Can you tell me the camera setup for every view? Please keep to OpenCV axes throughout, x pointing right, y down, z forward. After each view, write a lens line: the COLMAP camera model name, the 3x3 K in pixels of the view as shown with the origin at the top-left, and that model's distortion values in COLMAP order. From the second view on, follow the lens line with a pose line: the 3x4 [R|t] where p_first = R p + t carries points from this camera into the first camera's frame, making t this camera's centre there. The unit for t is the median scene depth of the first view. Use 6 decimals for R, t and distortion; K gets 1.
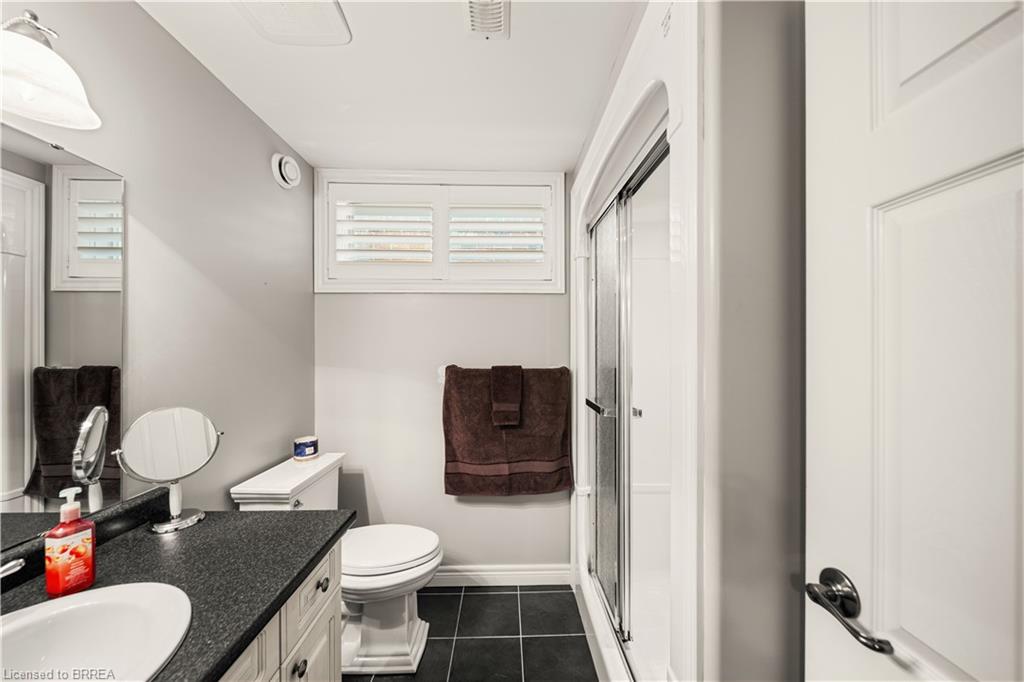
lens RADIAL K [[367.6, 0, 512.8], [0, 367.6, 347.3], [0, 0, 1]] dist [-0.001332, -0.000616]
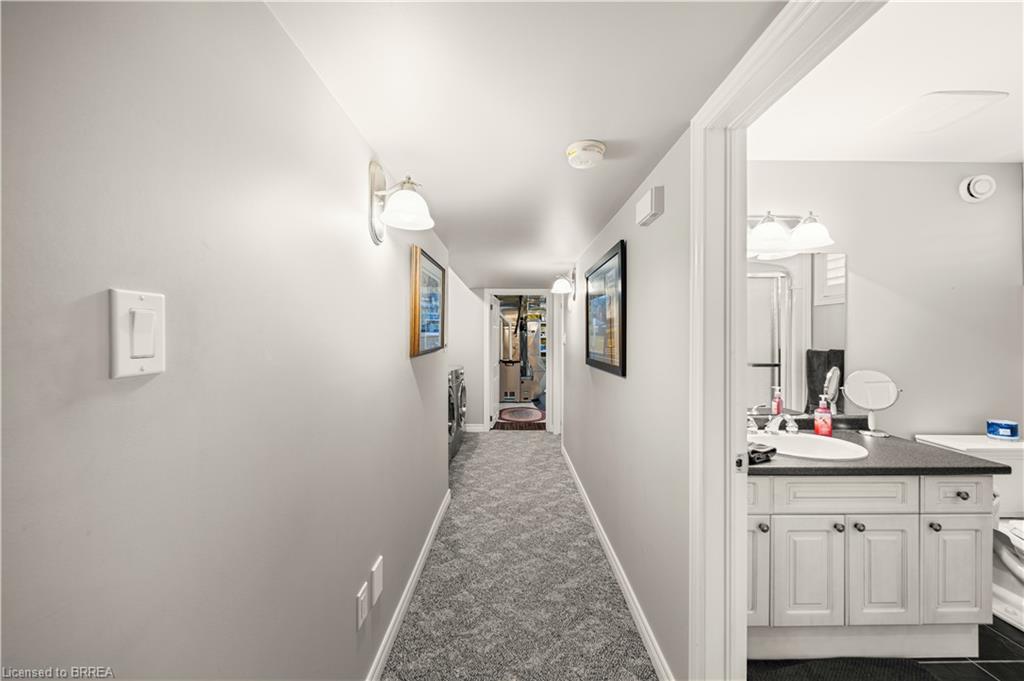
lens RADIAL K [[367.6, 0, 511.6], [0, 367.6, 334.3], [0, 0, 1]] dist [-0.001332, -0.000616]
pose [[-0.014165, -0.007757, -0.999870, 0.937743], [-0.005041, 0.999958, -0.007686, 0.006335], [0.999887, 0.004931, -0.014203, -0.769453]]
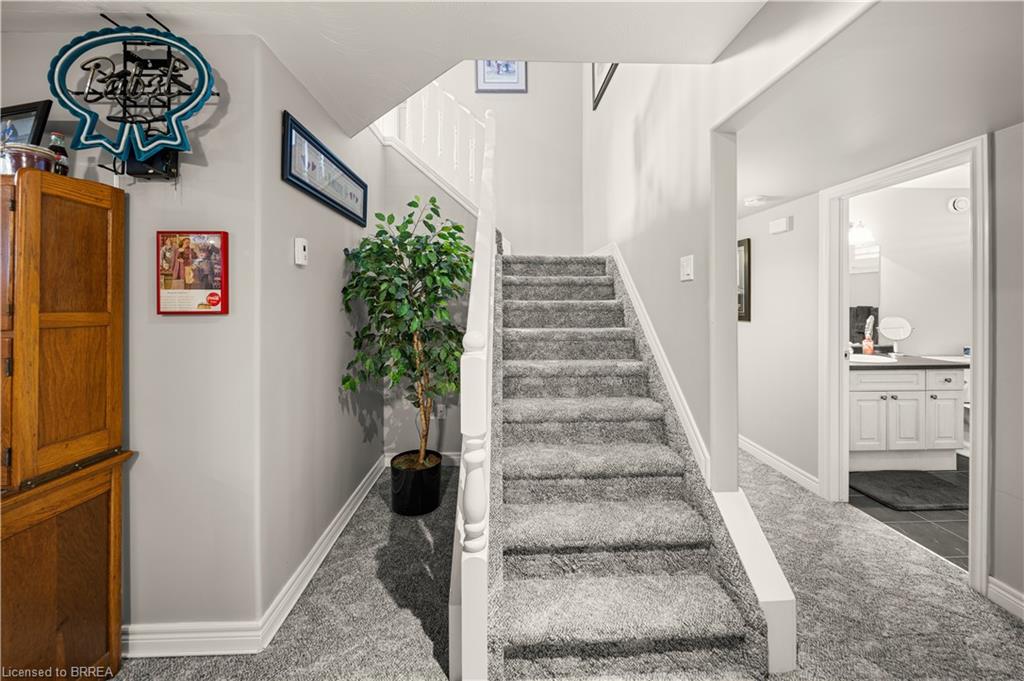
lens RADIAL K [[367.6, 0, 525.8], [0, 367.6, 301.0], [0, 0, 1]] dist [-0.001332, -0.000616]
pose [[0.011296, 0.000996, -0.999936, 2.082343], [0.000384, 0.999999, 0.001000, 0.029670], [0.999936, -0.000395, 0.011295, -2.095806]]
